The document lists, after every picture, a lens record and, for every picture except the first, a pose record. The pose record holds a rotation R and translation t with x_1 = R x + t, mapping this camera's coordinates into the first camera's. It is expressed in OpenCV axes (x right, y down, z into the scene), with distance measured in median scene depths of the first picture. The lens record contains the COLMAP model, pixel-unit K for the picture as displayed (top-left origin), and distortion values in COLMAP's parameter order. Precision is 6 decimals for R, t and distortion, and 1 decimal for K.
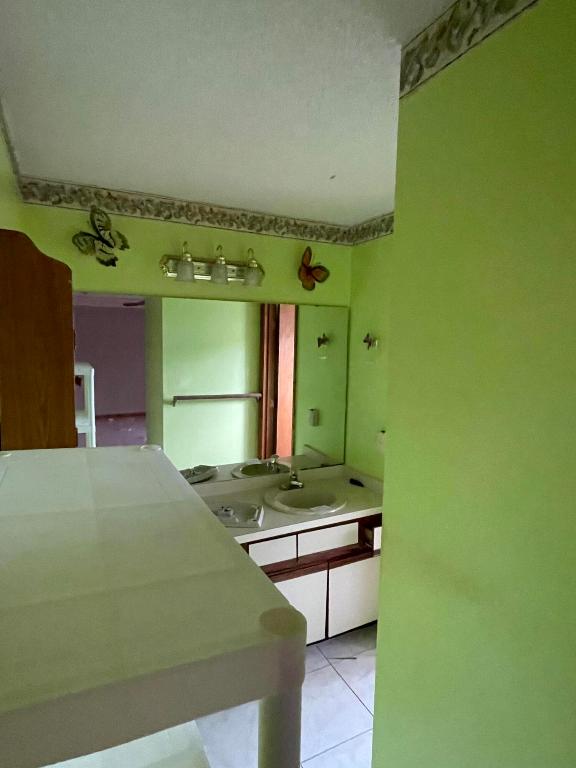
lens RADIAL K [[436.3, 0, 287.4], [0, 436.3, 384.1], [0, 0, 1]] dist [-0.008194, -0.000250]
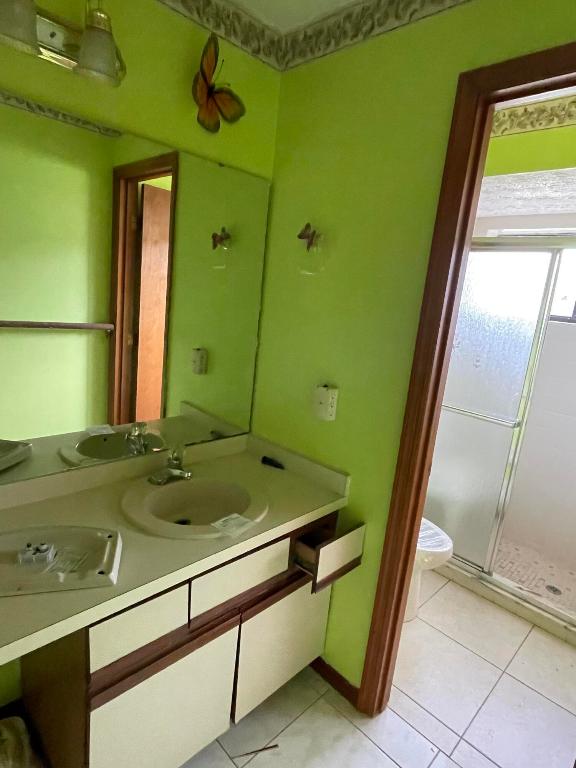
lens RADIAL K [[436.3, 0, 288.9], [0, 436.3, 381.7], [0, 0, 1]] dist [-0.008194, -0.000250]
pose [[0.946612, 0.008786, 0.322256, -0.029097], [-0.046761, 0.992799, 0.110289, 0.034347], [-0.318966, -0.119470, 0.940206, 0.402431]]
